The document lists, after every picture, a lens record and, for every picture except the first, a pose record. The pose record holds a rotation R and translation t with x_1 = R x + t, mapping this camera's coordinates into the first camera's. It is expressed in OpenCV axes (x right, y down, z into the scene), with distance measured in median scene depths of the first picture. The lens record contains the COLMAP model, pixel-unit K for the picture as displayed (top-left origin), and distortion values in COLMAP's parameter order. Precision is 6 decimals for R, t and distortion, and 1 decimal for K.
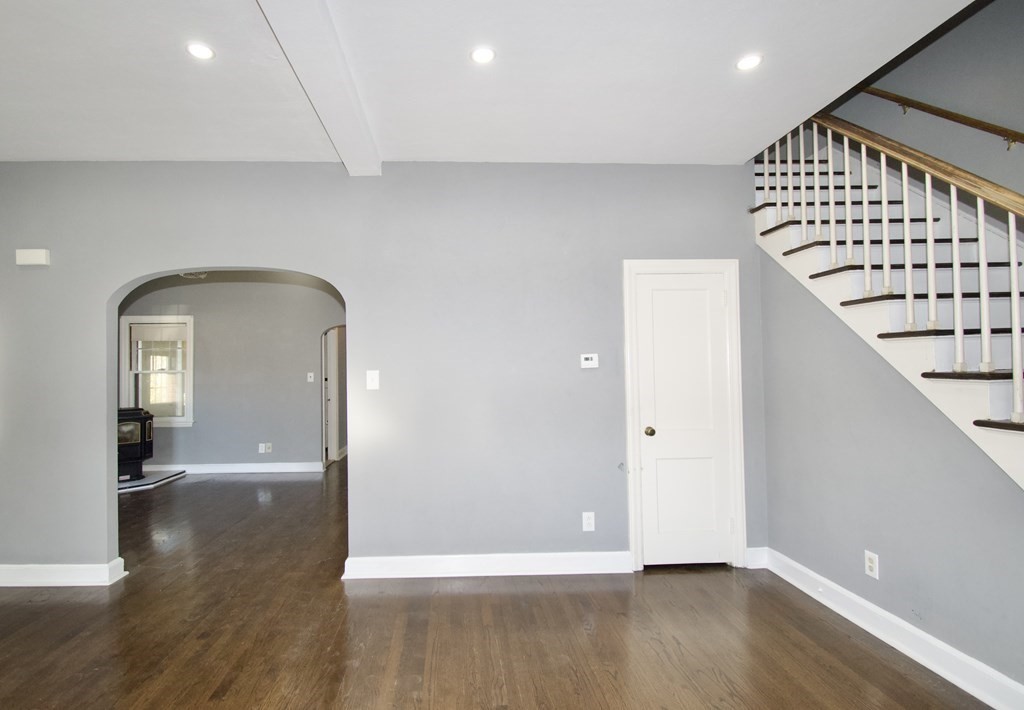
lens RADIAL K [[485.8, 0, 474.6], [0, 485.8, 363.7], [0, 0, 1]] dist [-0.002338, -0.000629]
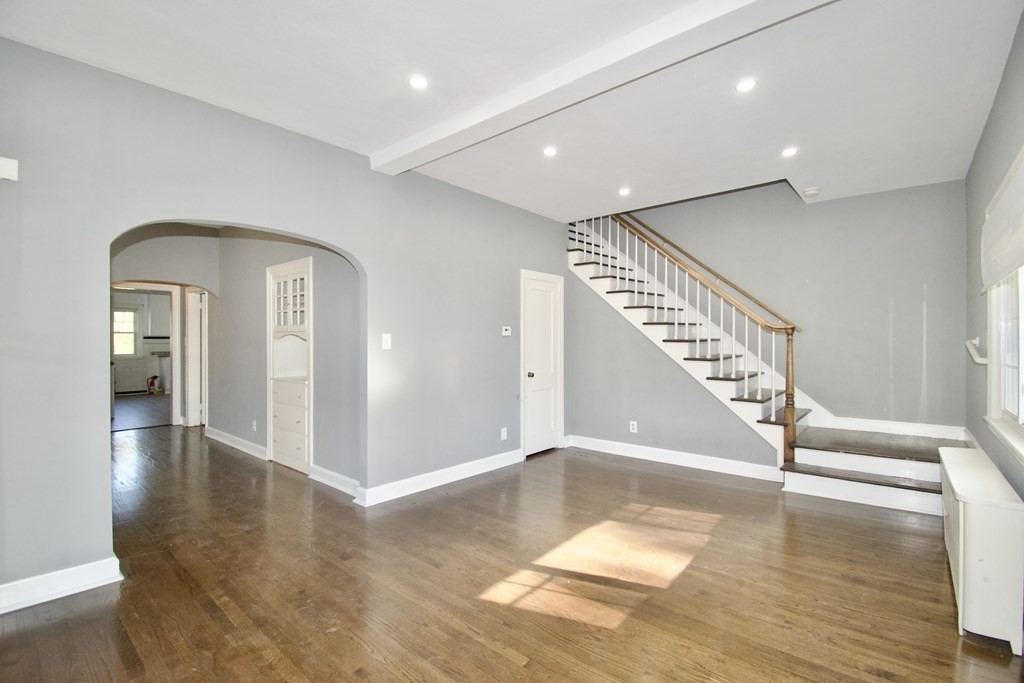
lens RADIAL K [[449.3, 0, 508.8], [0, 449.3, 342.5], [0, 0, 1]] dist [0.023223, -0.027120]
pose [[0.699302, 0.011106, 0.714740, -0.799410], [-0.020690, 0.999775, 0.004709, 0.024065], [-0.714527, -0.018081, 0.699374, -0.019025]]
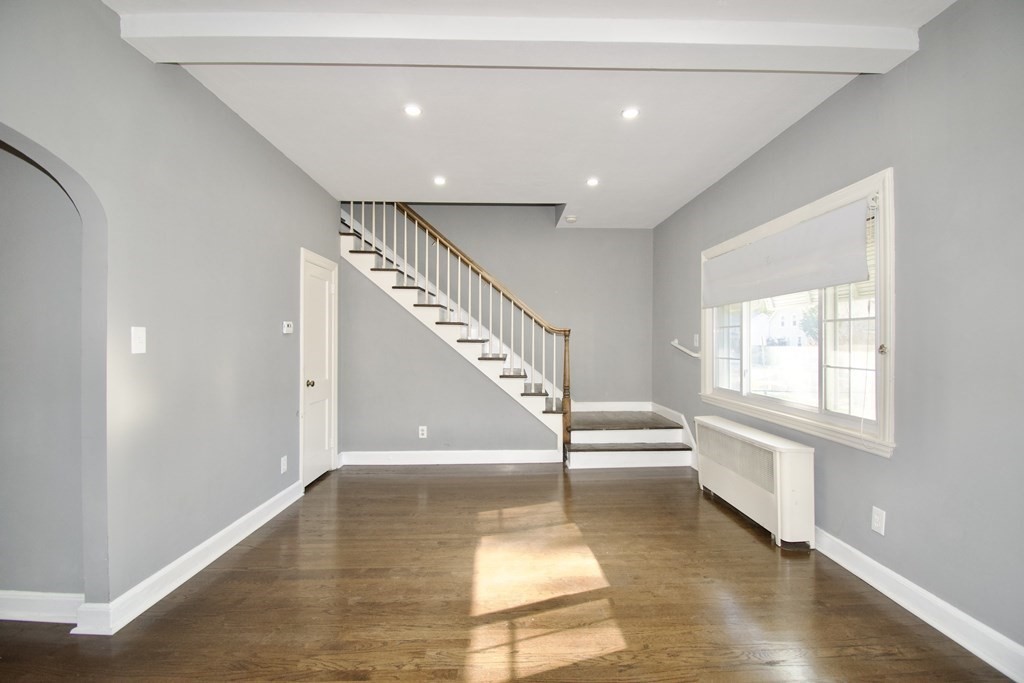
lens RADIAL K [[449.3, 0, 508.8], [0, 449.3, 342.5], [0, 0, 1]] dist [0.023223, -0.027120]
pose [[0.041603, 0.012744, 0.999053, -0.840240], [-0.018526, 0.999757, -0.011982, 0.034388], [-0.998962, -0.018010, 0.041829, 0.422181]]
